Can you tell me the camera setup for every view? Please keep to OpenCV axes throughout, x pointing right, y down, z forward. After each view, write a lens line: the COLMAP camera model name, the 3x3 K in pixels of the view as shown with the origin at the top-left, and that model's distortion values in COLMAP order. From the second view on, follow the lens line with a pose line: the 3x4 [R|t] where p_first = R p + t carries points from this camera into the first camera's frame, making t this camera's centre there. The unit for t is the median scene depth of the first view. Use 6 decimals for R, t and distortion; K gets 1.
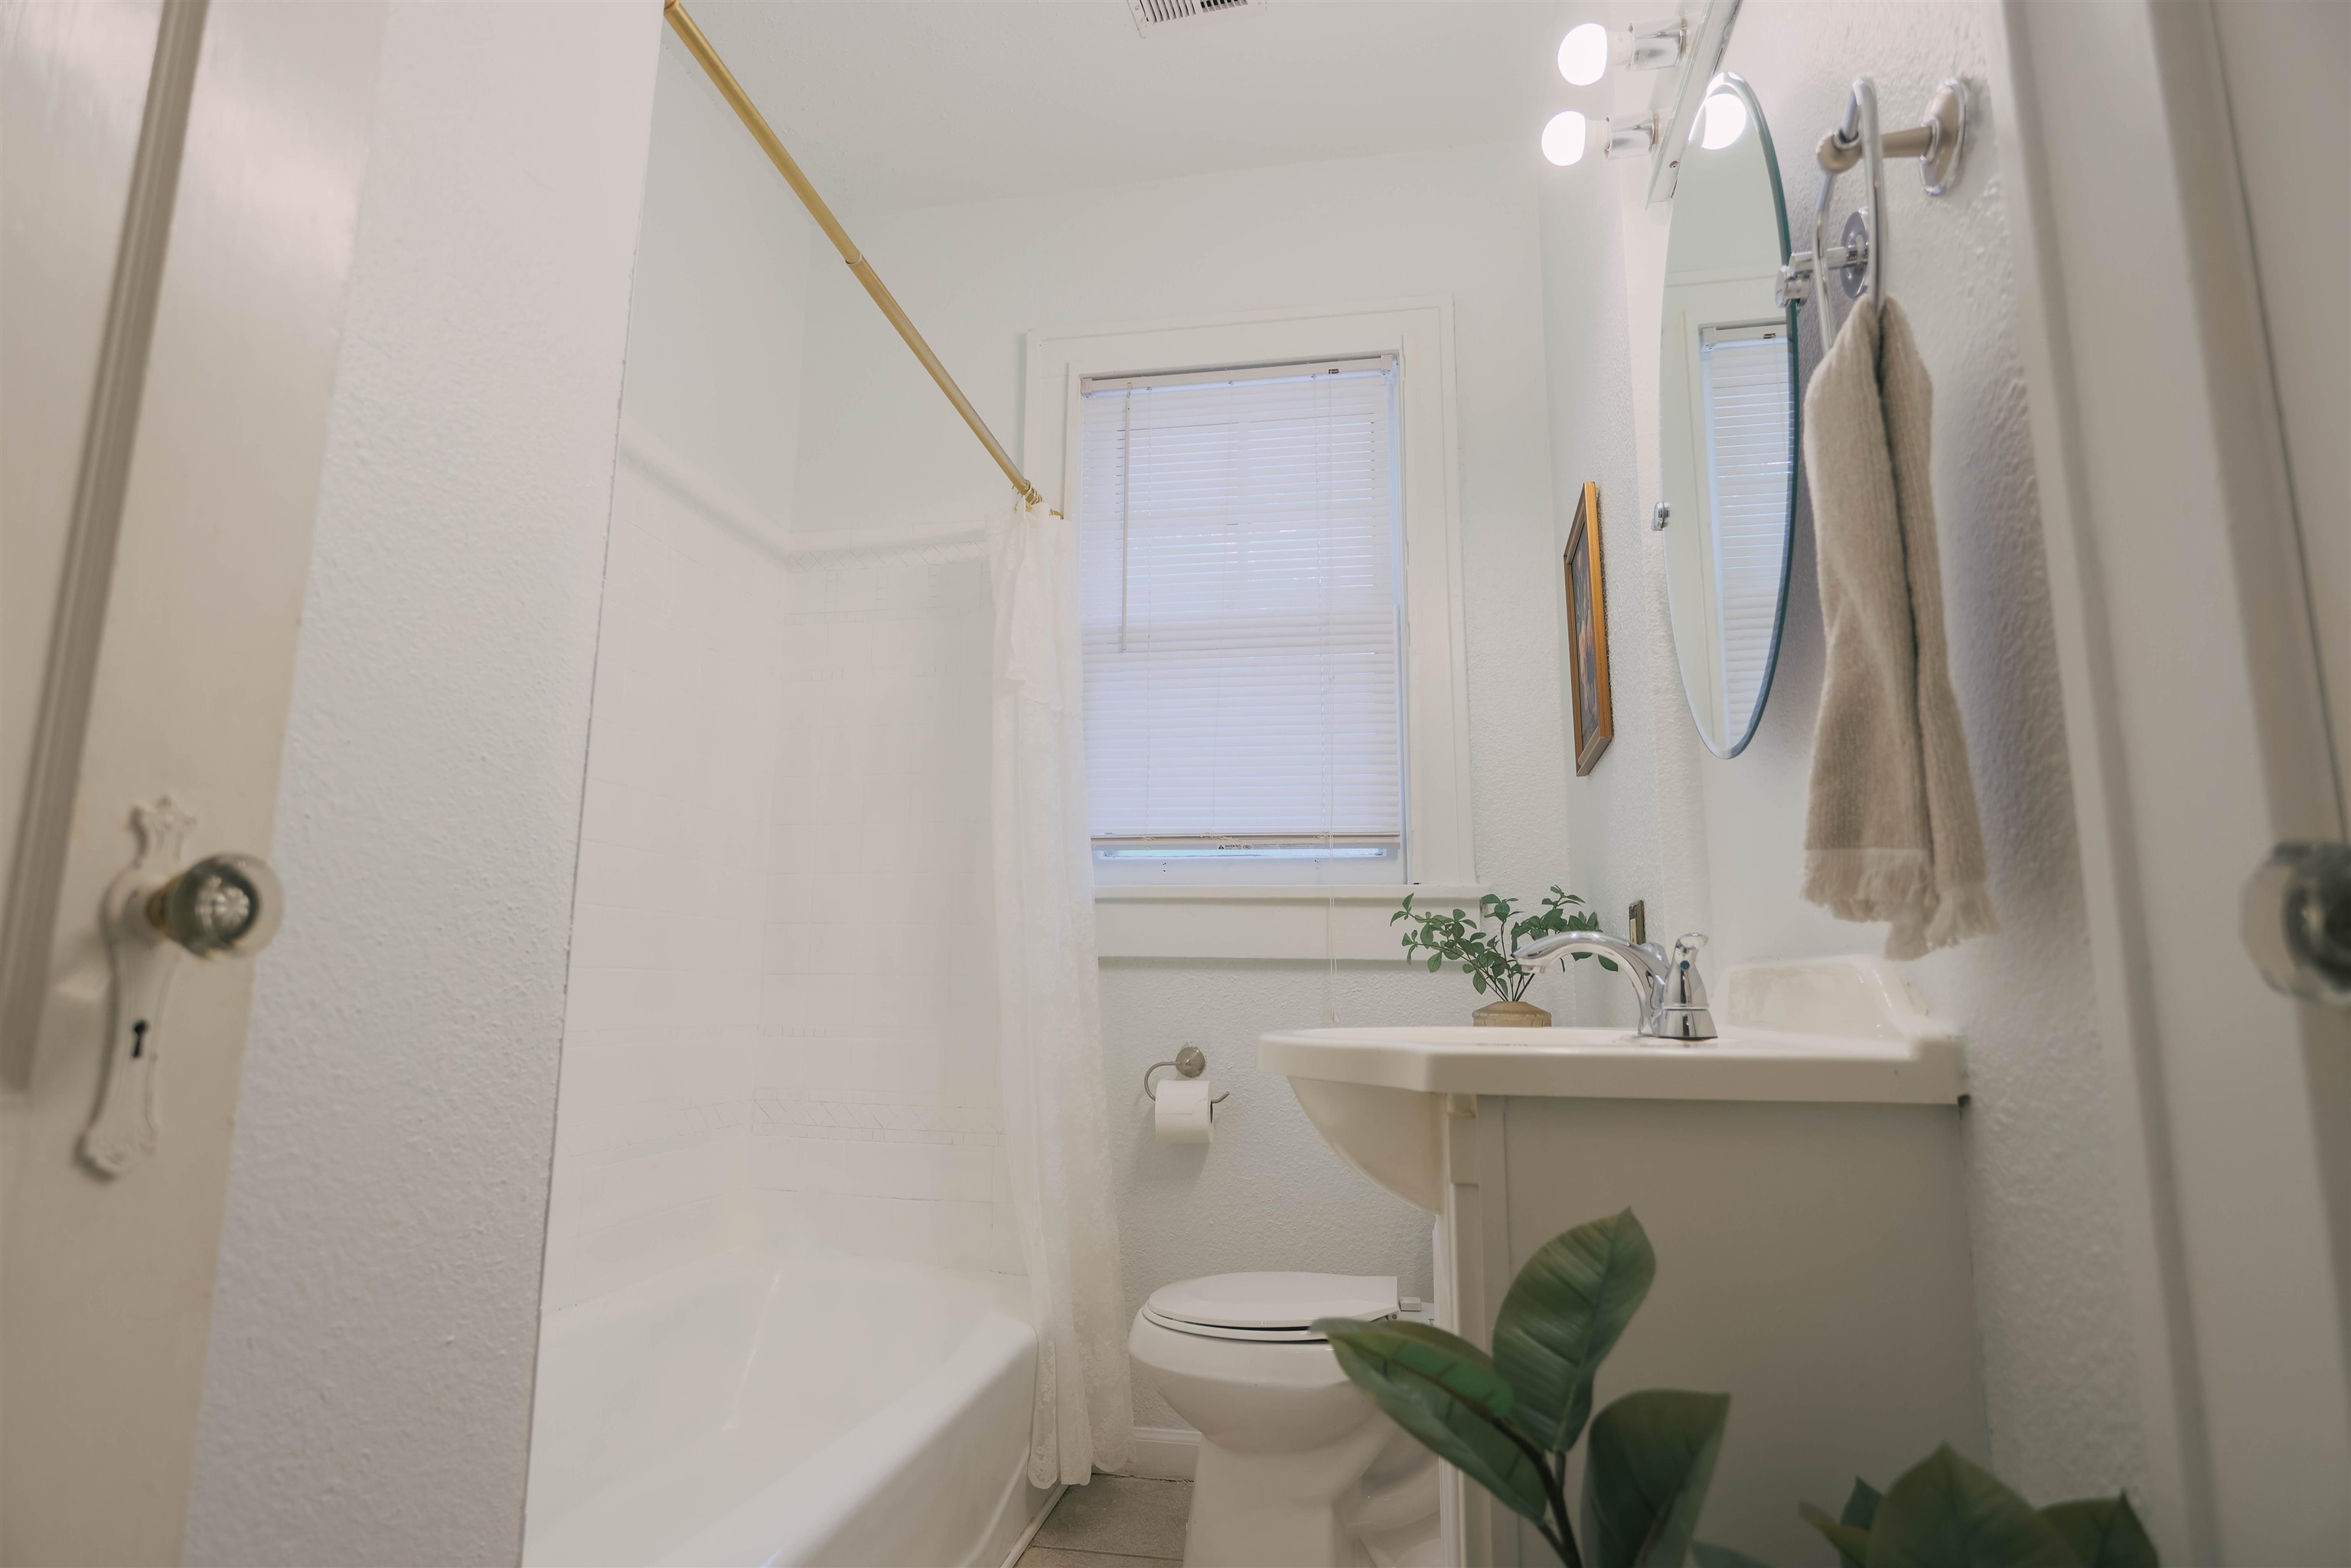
lens RADIAL K [[1221.0, 0, 1175.0], [0, 1221.0, 787.2], [0, 0, 1]] dist [-0.024735, -0.000370]
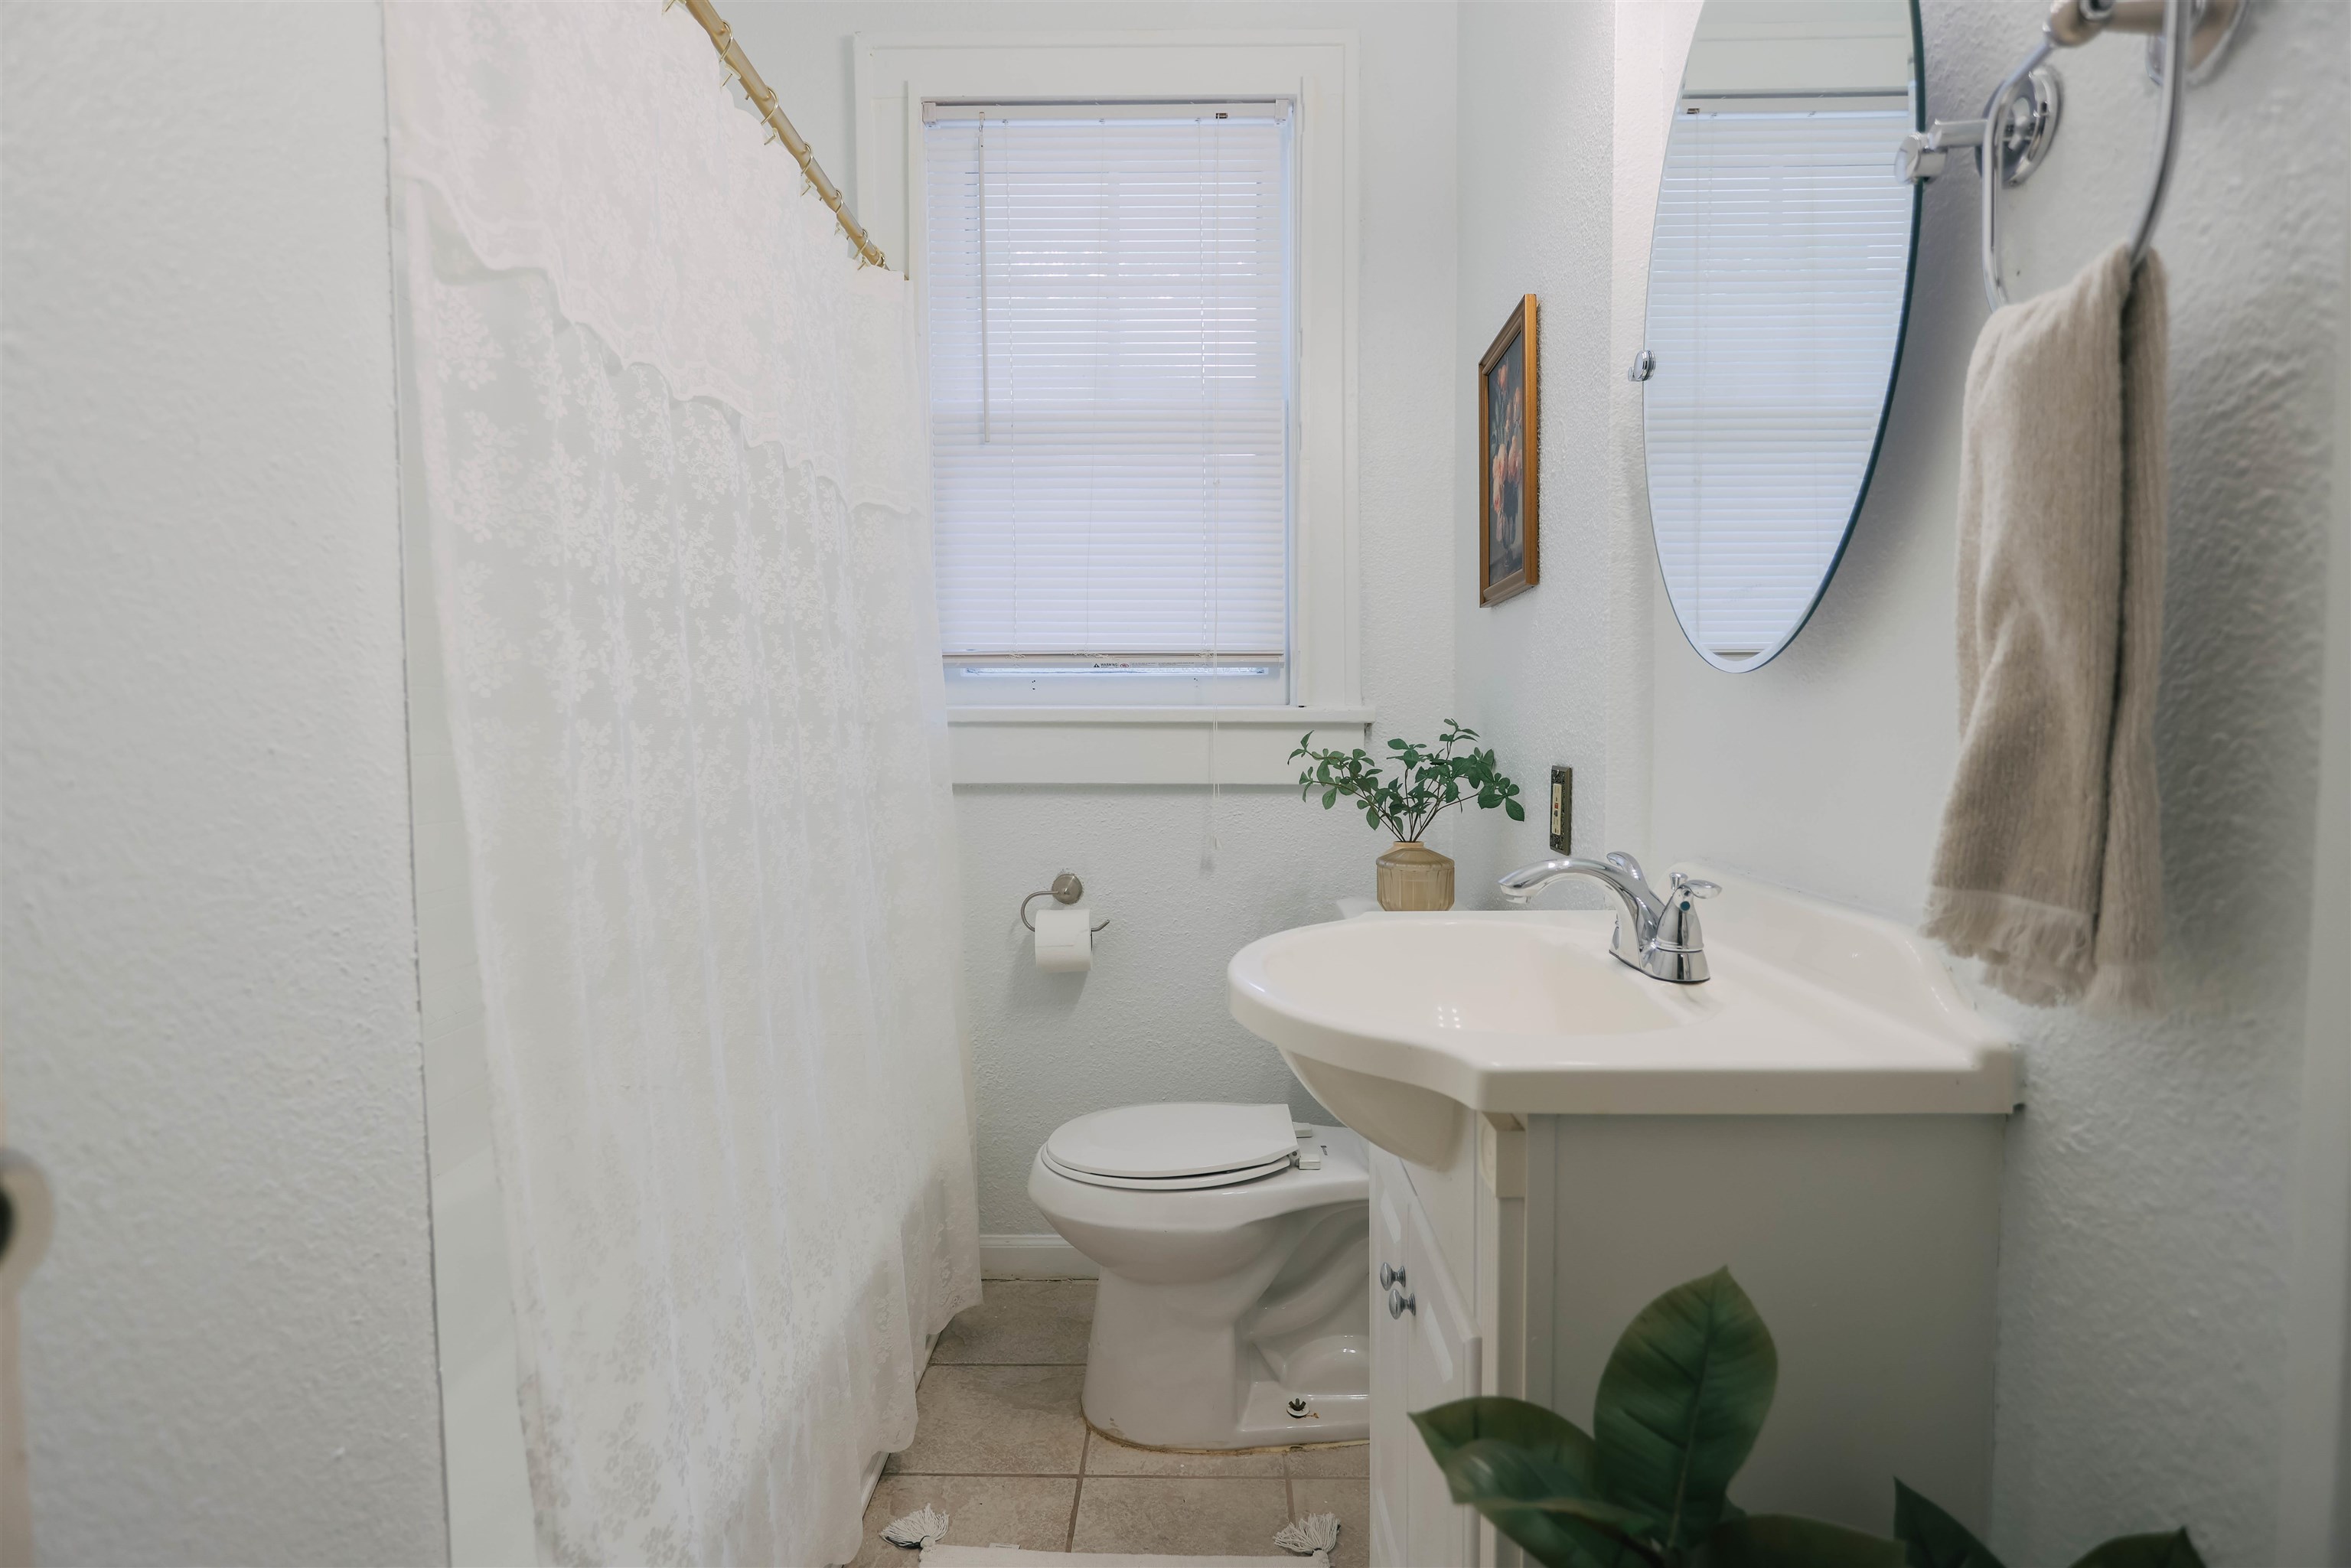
lens RADIAL K [[1200.1, 0, 1175.5], [0, 1200.1, 784.0], [0, 0, 1]] dist [-0.019085, 0.002220]
pose [[0.985144, -0.024995, 0.169901, -0.137543], [-0.013998, 0.974371, 0.224509, -0.156866], [-0.171159, -0.223552, 0.959546, 0.188321]]
